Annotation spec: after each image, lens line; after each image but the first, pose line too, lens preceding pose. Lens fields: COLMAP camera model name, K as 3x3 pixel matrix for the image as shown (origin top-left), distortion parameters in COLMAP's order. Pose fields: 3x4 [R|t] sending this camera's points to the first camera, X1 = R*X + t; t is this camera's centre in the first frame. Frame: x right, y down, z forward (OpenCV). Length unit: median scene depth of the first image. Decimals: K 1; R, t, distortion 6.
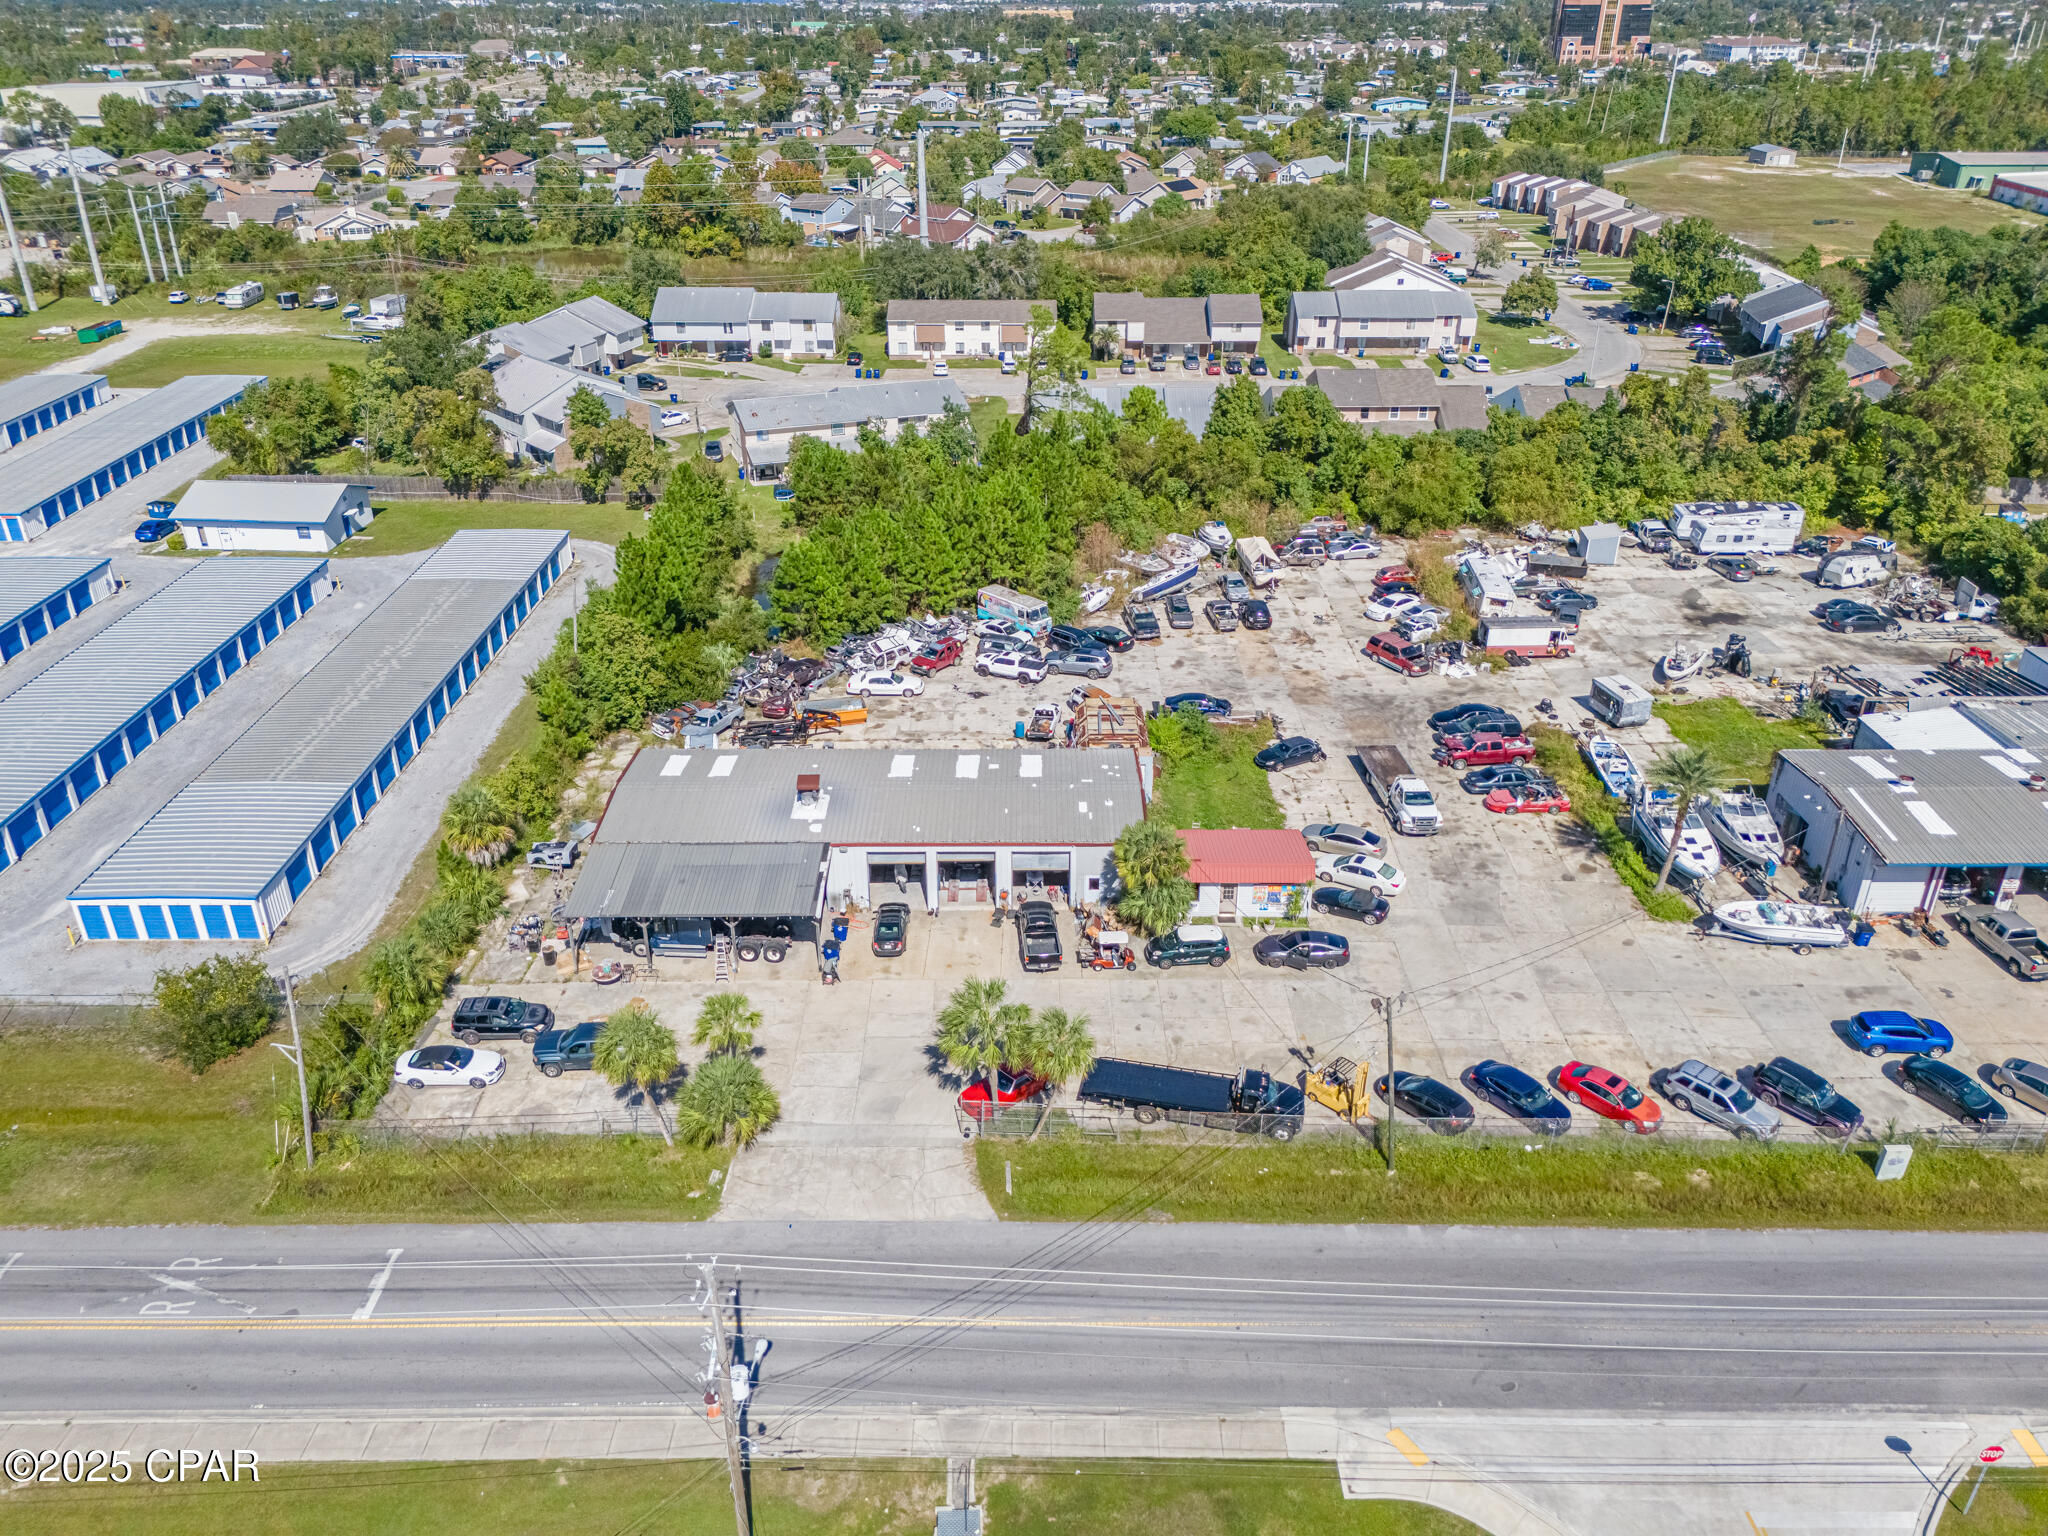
lens RADIAL K [[1505.7, 0, 1024.0], [0, 1505.7, 768.0], [0, 0, 1]] dist [0.077659, -0.071241]
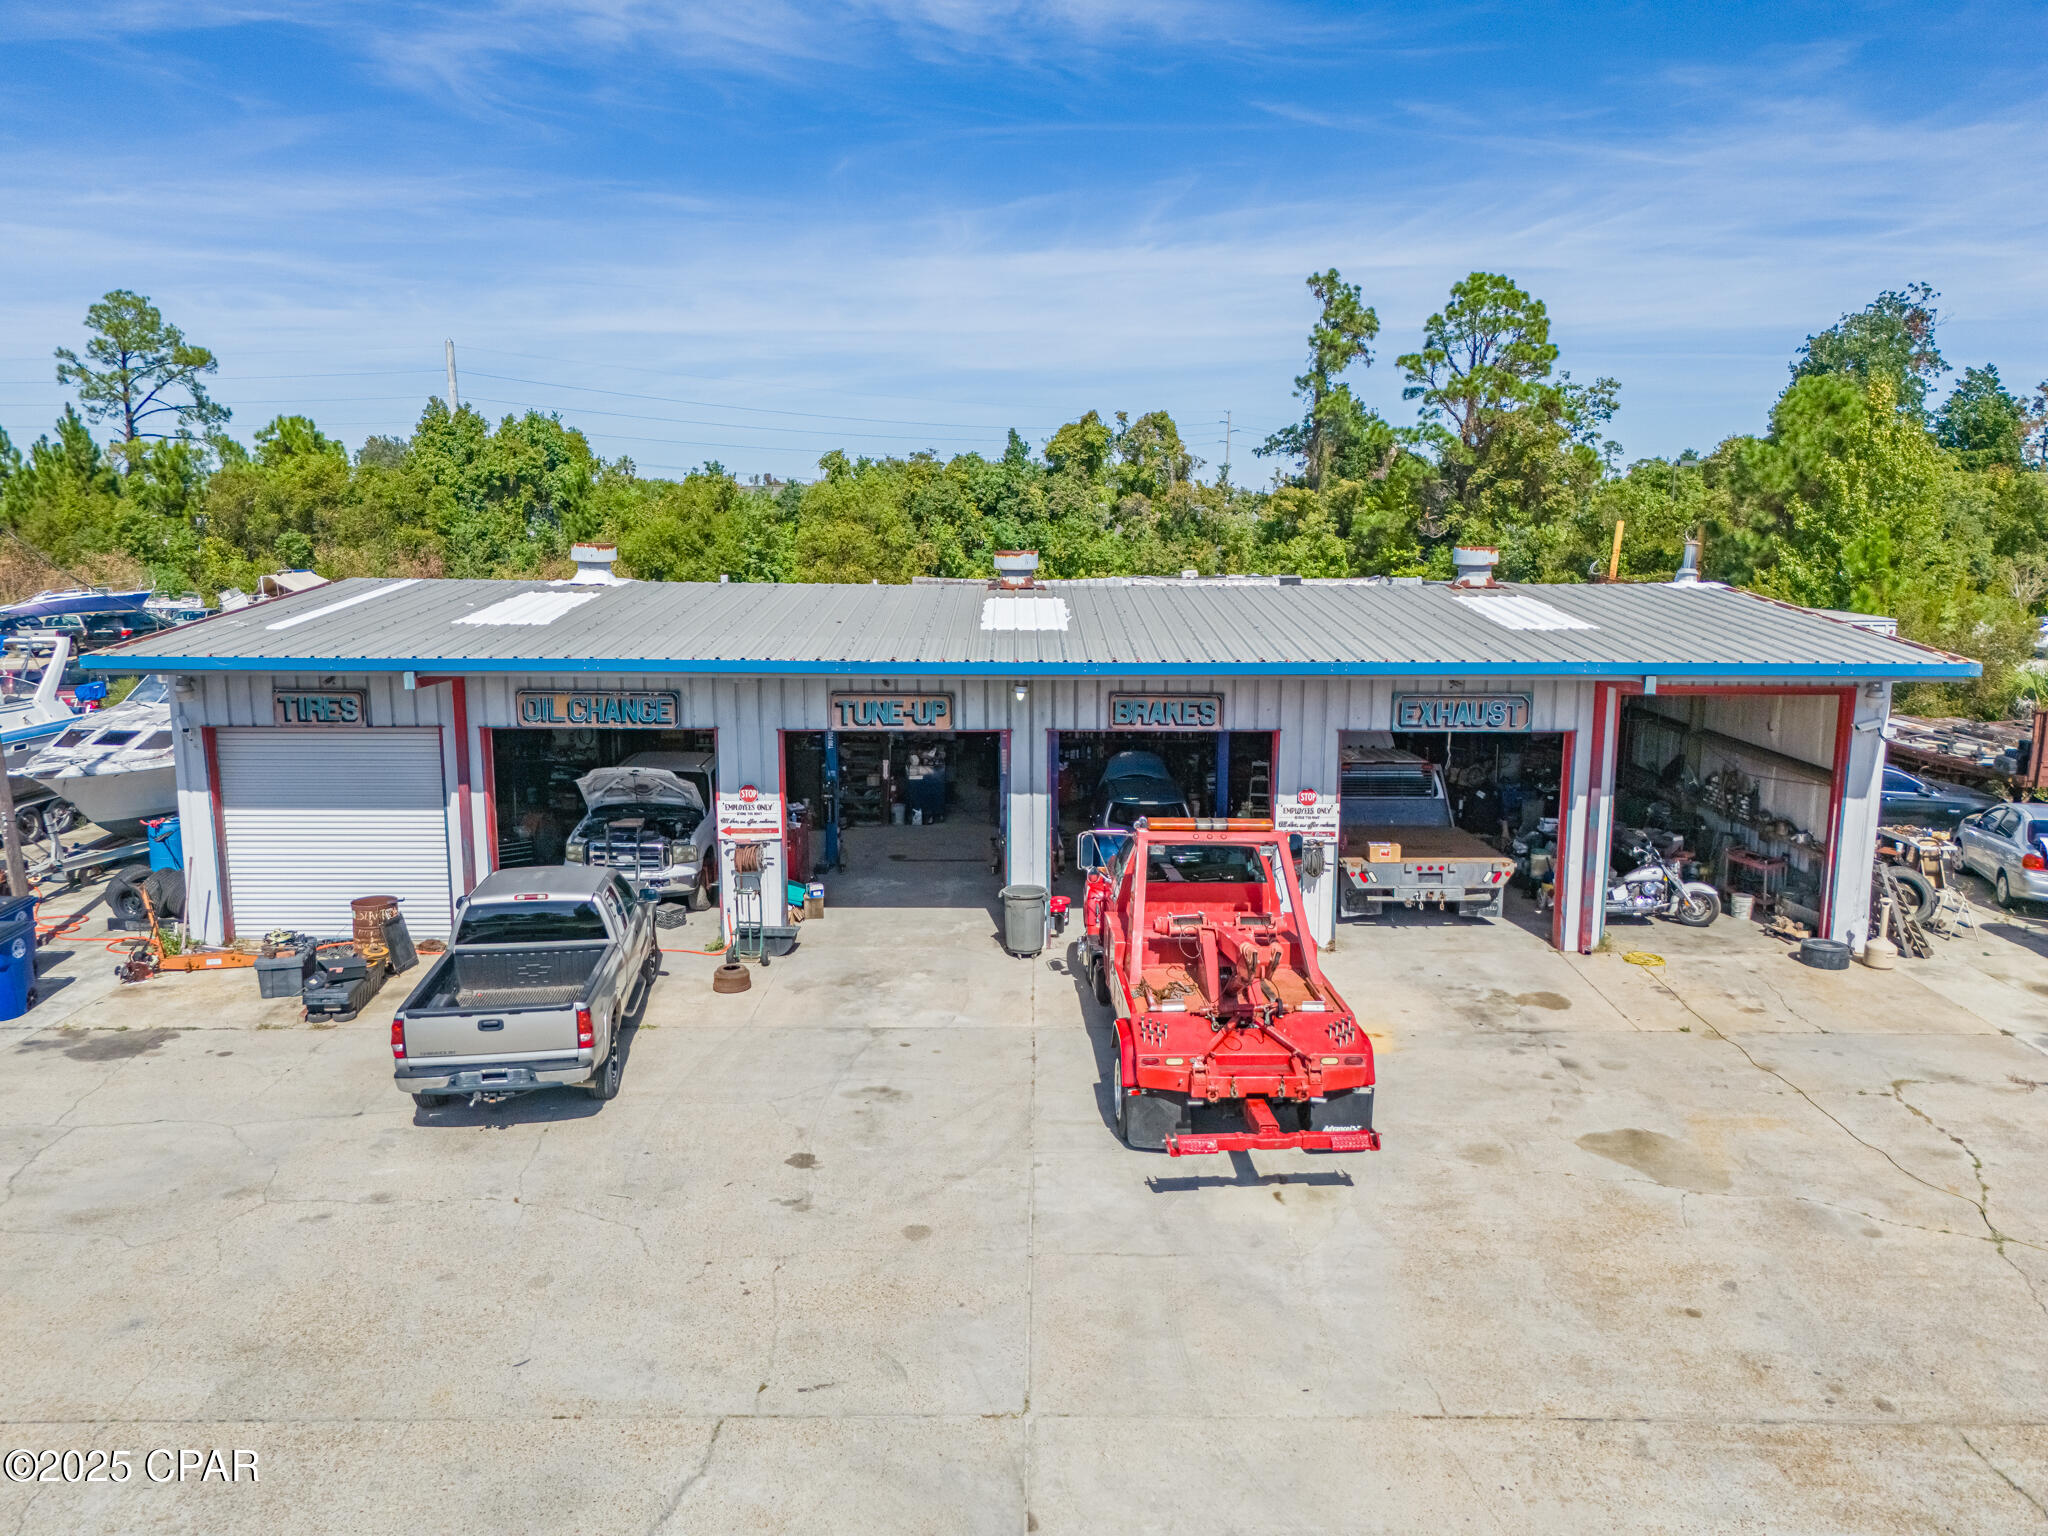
lens RADIAL K [[1505.7, 0, 1024.0], [0, 1505.7, 768.0], [0, 0, 1]] dist [0.077659, -0.071241]
pose [[0.999968, 0.005162, -0.006166, 0.431418], [-0.006753, 0.955361, -0.295363, 0.089762], [0.004366, 0.295395, 0.955365, 0.468746]]
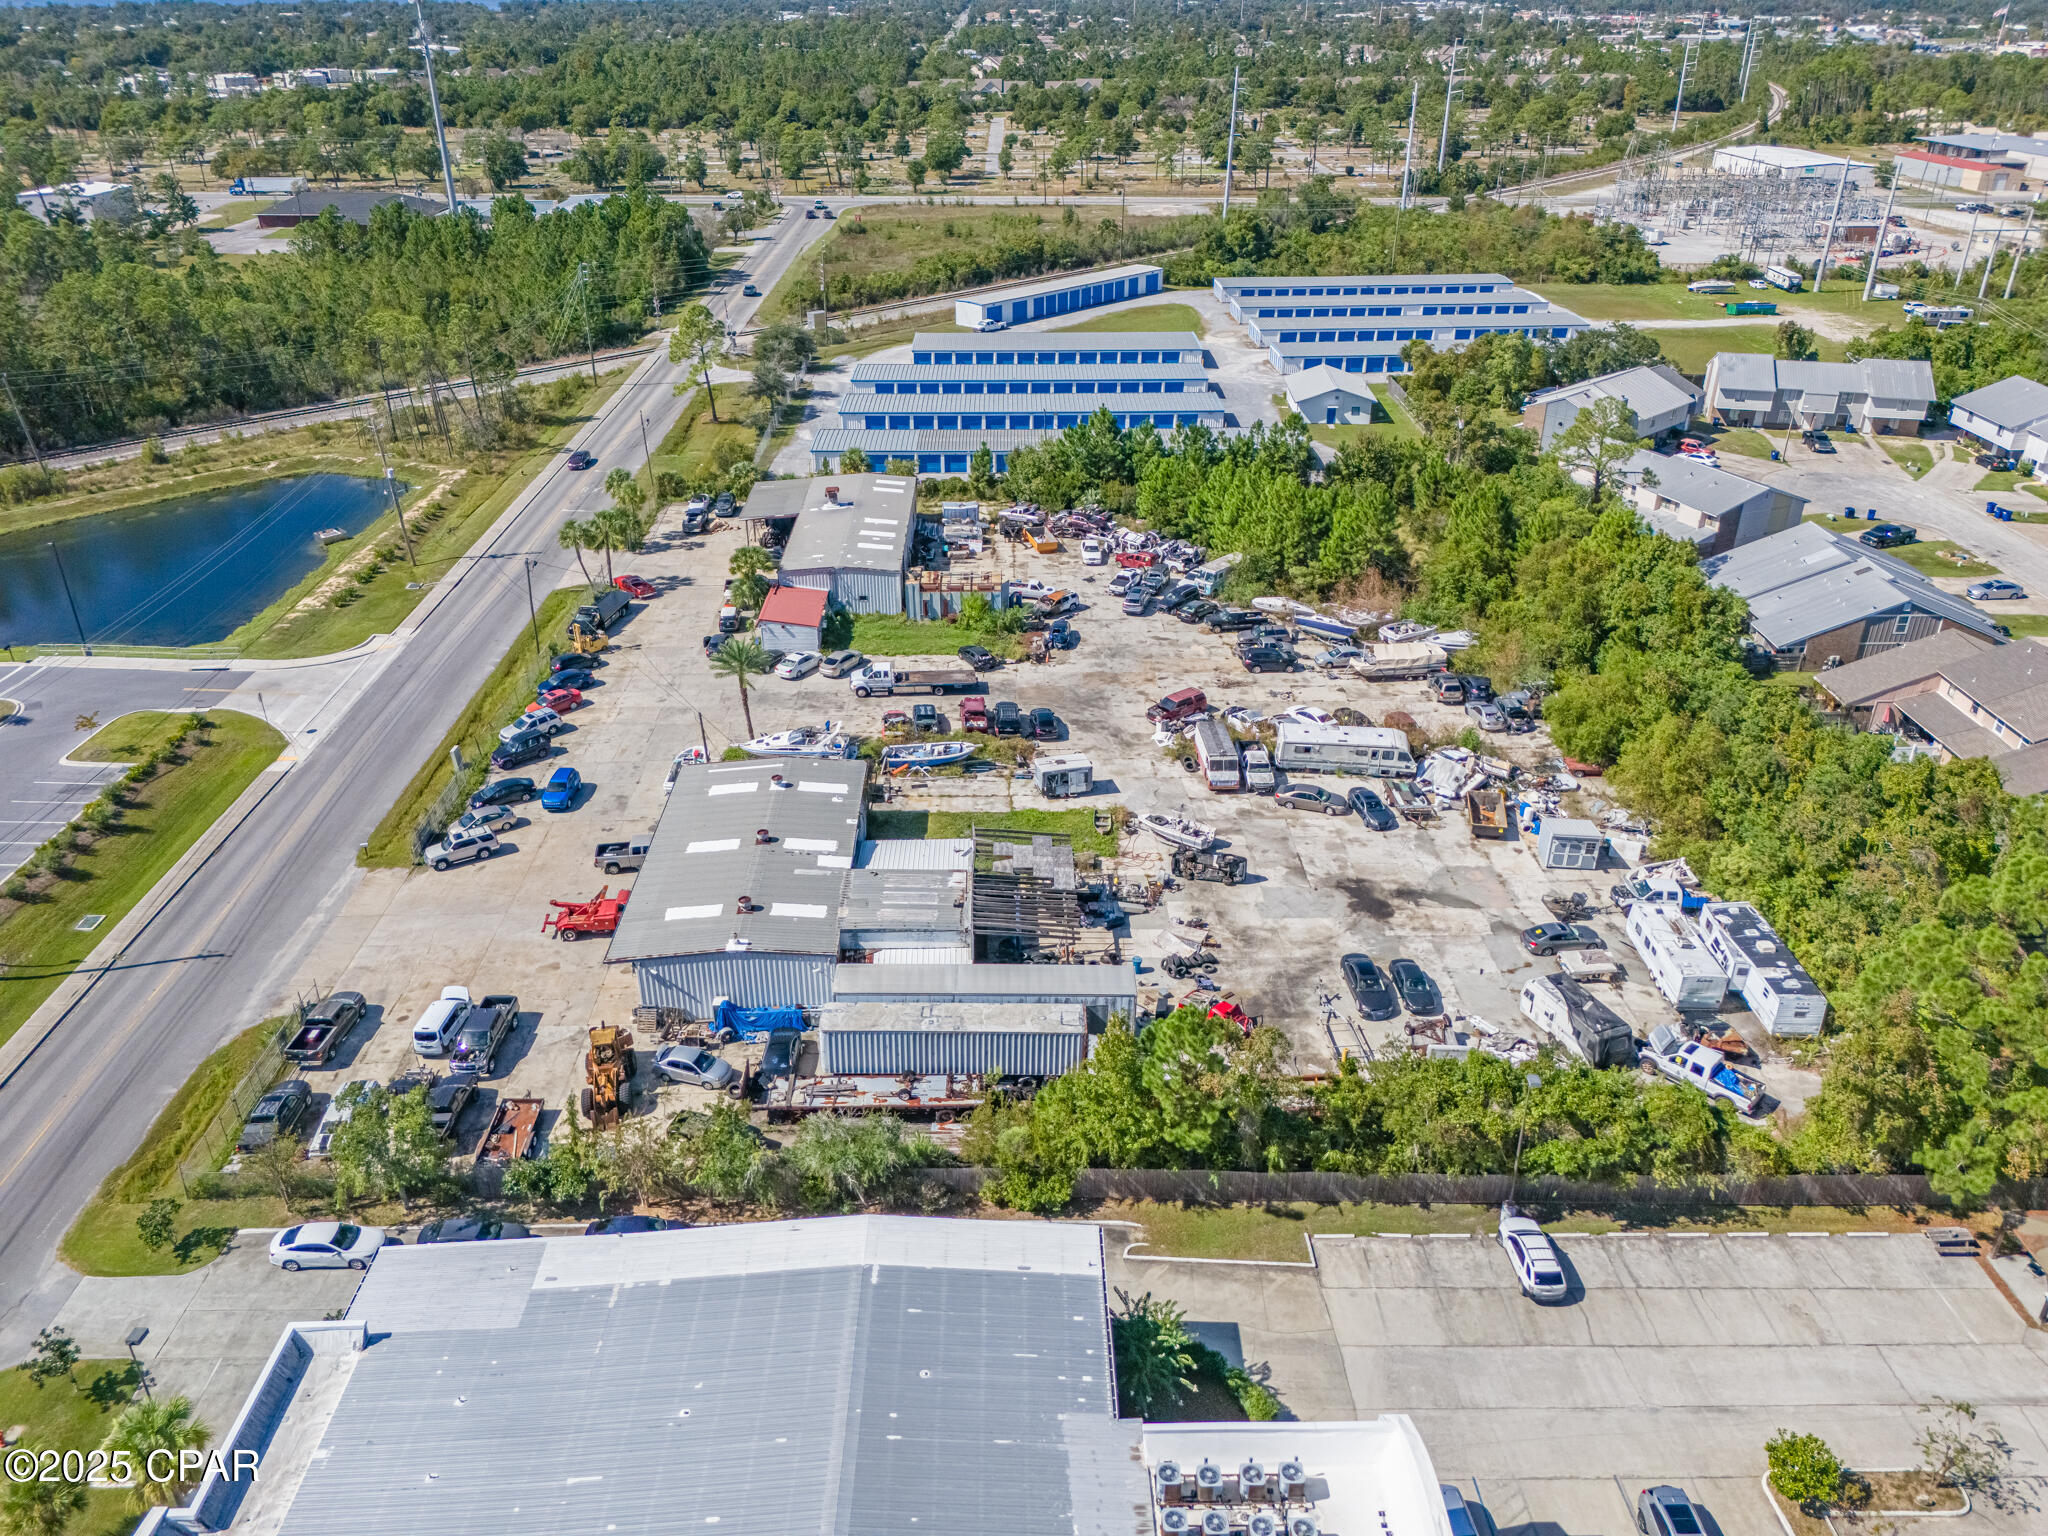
lens RADIAL K [[1505.7, 0, 1024.0], [0, 1505.7, 768.0], [0, 0, 1]] dist [0.077659, -0.071241]
pose [[0.017802, 0.464263, -0.885519, 1.055706], [-0.456112, 0.791906, 0.406013, -0.370576], [0.889744, 0.396668, 0.225854, 0.584806]]
